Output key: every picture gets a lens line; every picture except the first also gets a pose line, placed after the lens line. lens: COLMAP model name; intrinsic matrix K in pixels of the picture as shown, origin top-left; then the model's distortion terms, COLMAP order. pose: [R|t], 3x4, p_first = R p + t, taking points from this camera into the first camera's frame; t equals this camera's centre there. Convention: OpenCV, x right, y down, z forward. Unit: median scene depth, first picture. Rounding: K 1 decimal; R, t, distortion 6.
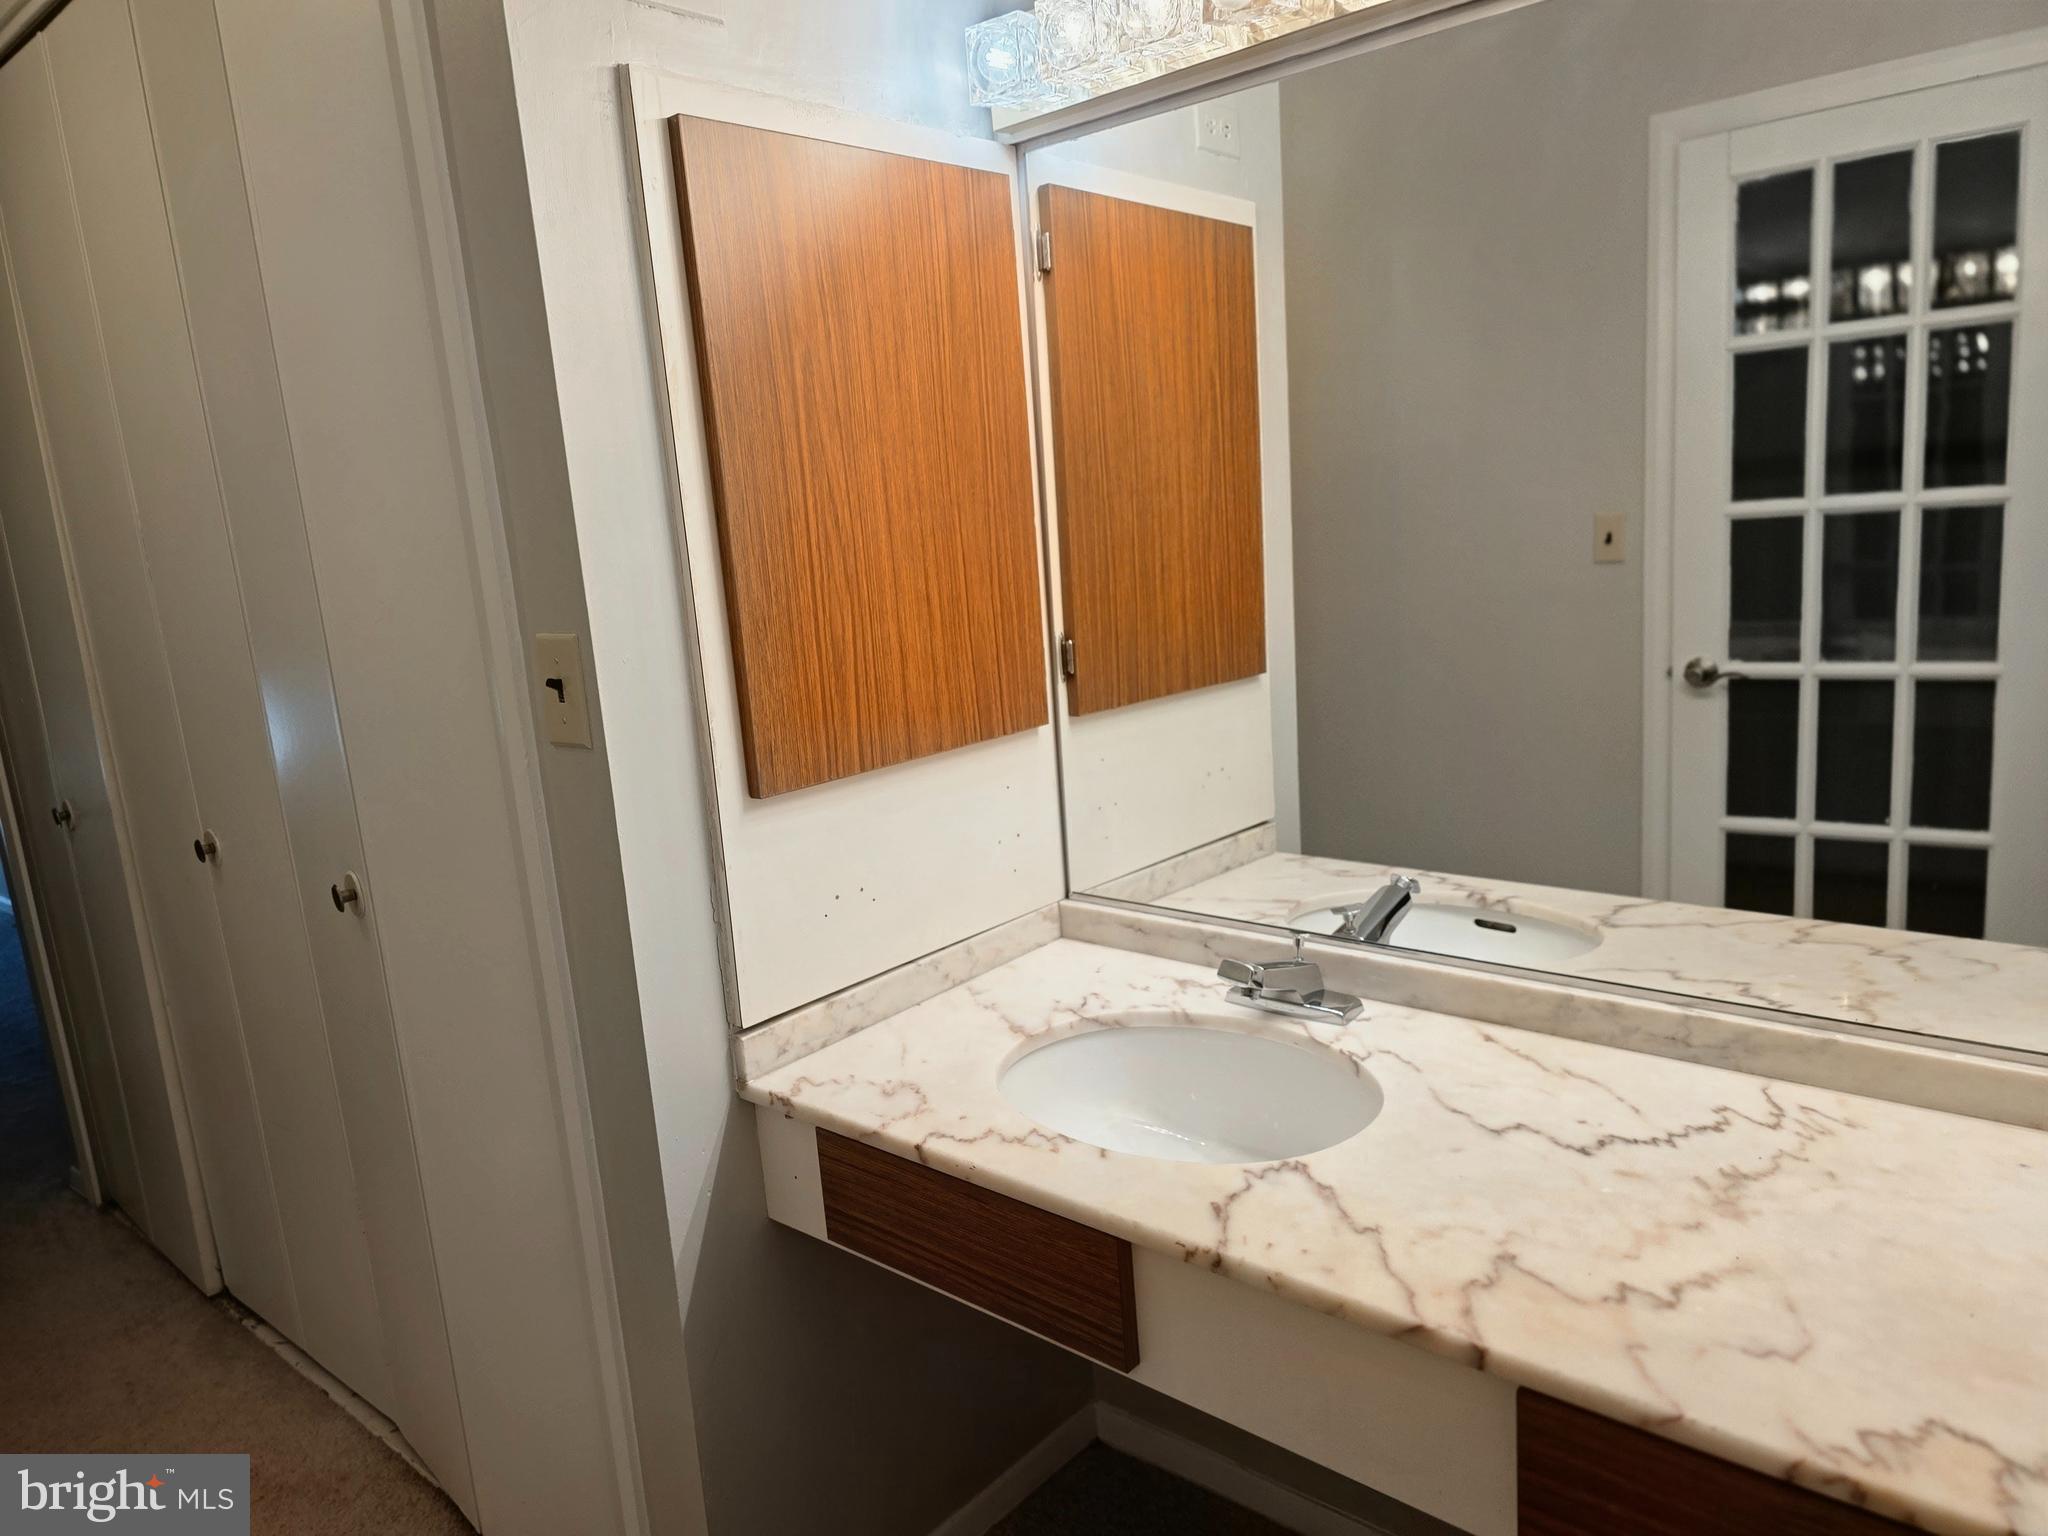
lens RADIAL K [[1377.5, 0, 959.6], [0, 1377.5, 756.3], [0, 0, 1]] dist [0.001318, -0.028794]
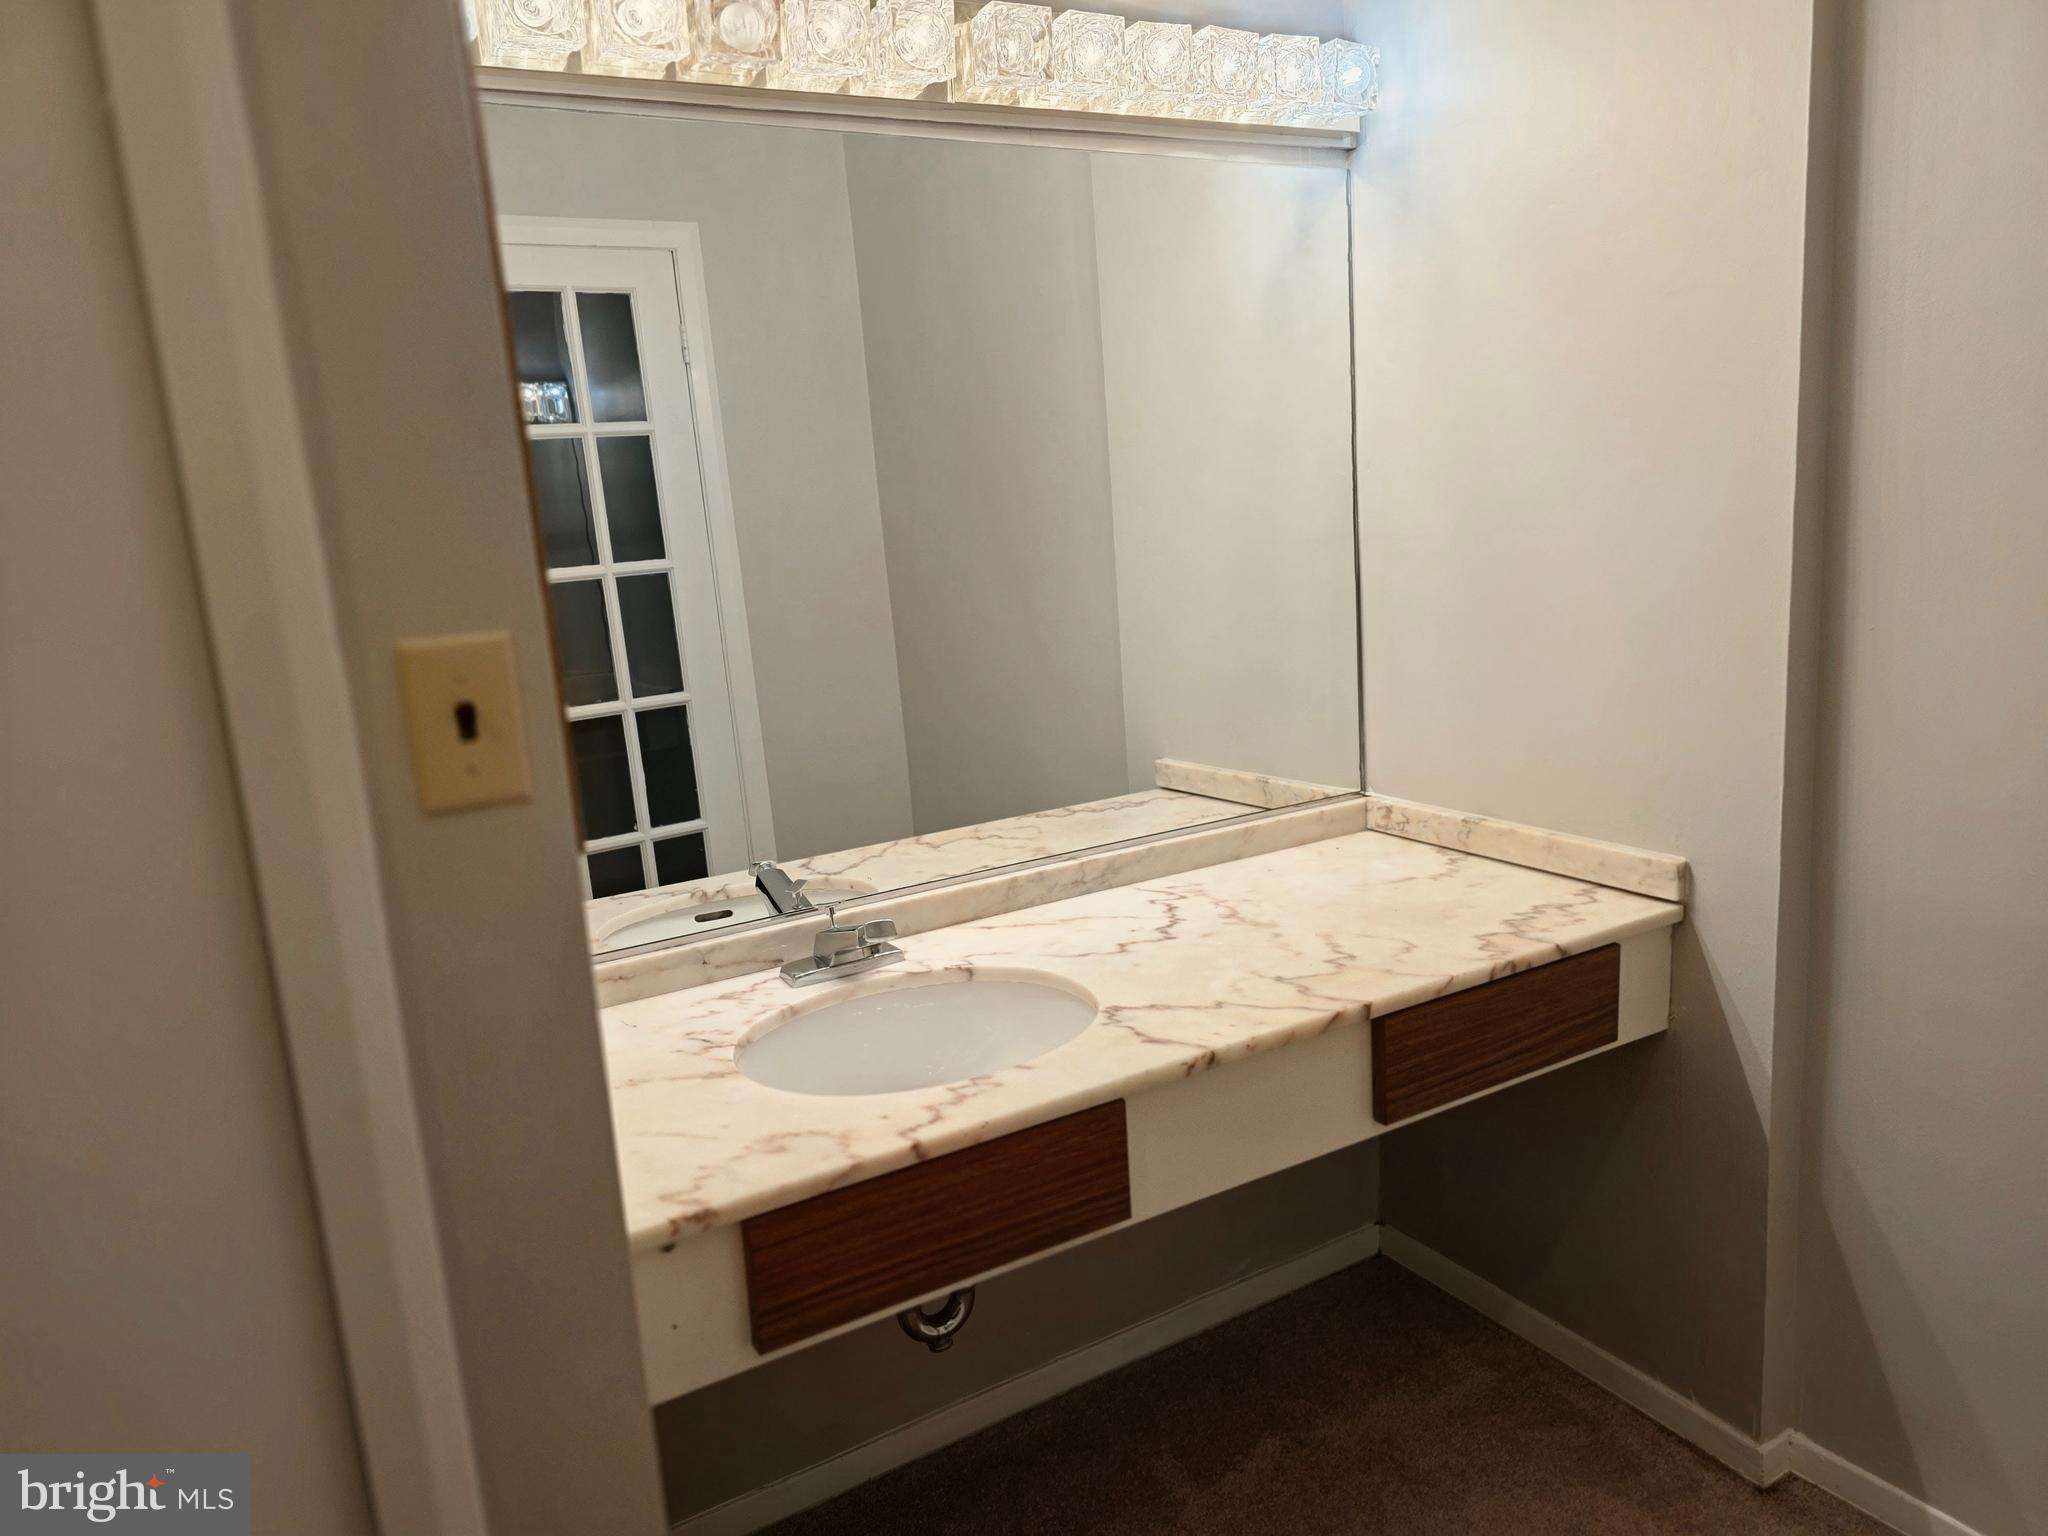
lens RADIAL K [[1377.5, 0, 1024.9], [0, 1377.5, 761.4], [0, 0, 1]] dist [0.001318, -0.028794]
pose [[0.320915, -0.126171, 0.938666, -0.783443], [0.221099, 0.973683, 0.055287, -0.006824], [-0.920939, 0.189795, 0.340365, 0.513714]]
